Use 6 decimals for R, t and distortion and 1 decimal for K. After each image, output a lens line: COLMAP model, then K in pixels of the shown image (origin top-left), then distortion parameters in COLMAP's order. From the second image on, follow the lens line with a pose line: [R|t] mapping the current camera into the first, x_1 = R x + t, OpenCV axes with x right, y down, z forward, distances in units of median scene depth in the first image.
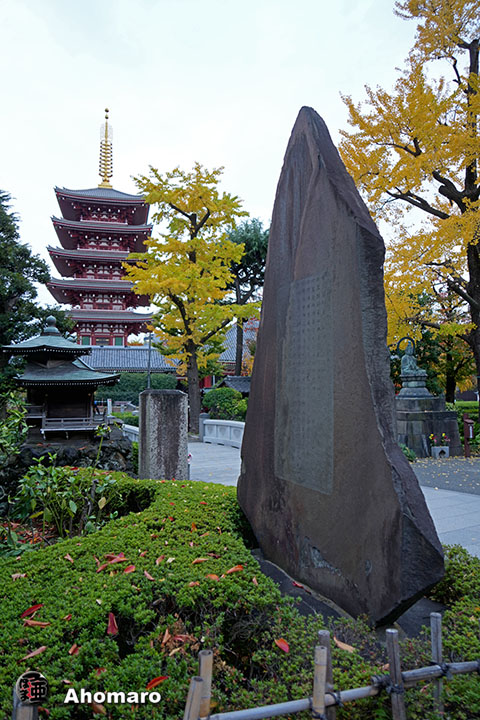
lens RADIAL K [[464.0, 0, 241.4], [0, 464.0, 365.1], [0, 0, 1]] dist [-0.026680, 0.000483]
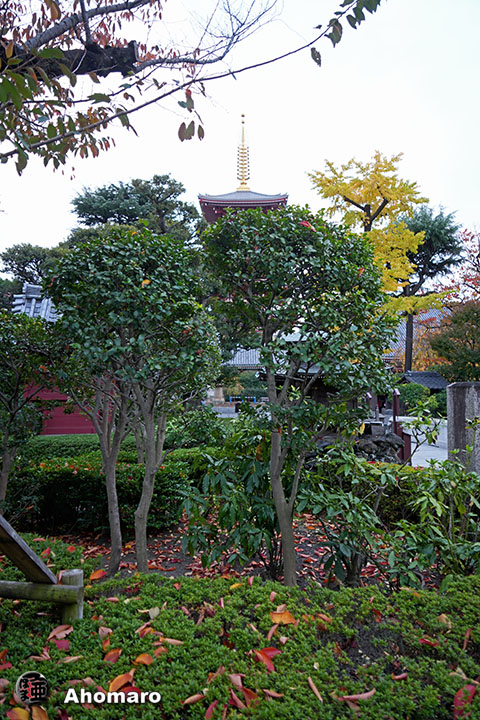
lens RADIAL K [[464.0, 0, 239.3], [0, 464.0, 360.8], [0, 0, 1]] dist [-0.026680, 0.000483]
pose [[0.966814, -0.007857, -0.255360, -0.121450], [0.007088, 0.999967, -0.003933, 0.003226], [0.255383, 0.001992, 0.966838, -0.007156]]
